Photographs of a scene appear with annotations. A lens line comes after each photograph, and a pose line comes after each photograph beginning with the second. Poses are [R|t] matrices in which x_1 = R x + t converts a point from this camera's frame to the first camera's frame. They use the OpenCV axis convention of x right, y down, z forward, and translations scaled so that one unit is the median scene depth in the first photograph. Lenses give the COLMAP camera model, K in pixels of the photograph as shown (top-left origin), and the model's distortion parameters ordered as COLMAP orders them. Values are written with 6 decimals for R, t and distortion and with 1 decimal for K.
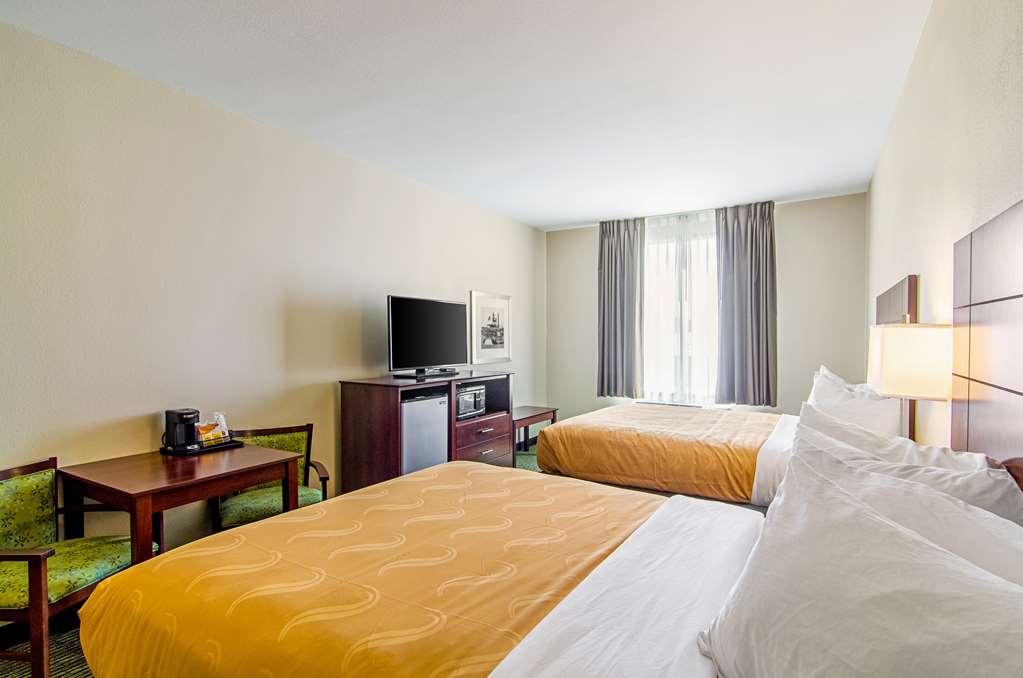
lens RADIAL K [[512.4, 0, 511.5], [0, 512.4, 339.0], [0, 0, 1]] dist [-0.002229, -0.000265]
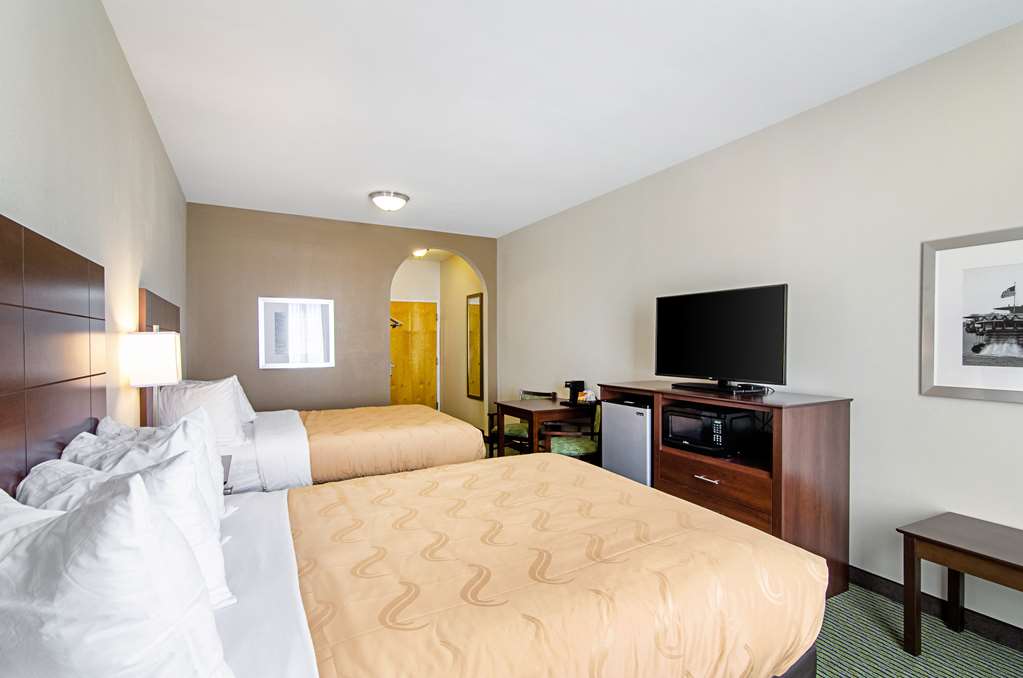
lens RADIAL K [[512.4, 0, 511.5], [0, 512.4, 339.0], [0, 0, 1]] dist [-0.002229, -0.000265]
pose [[-0.516483, 0.001234, -0.856297, 0.523080], [-0.000739, 0.999998, 0.001887, -0.003794], [0.856297, 0.001607, -0.516481, 0.905696]]
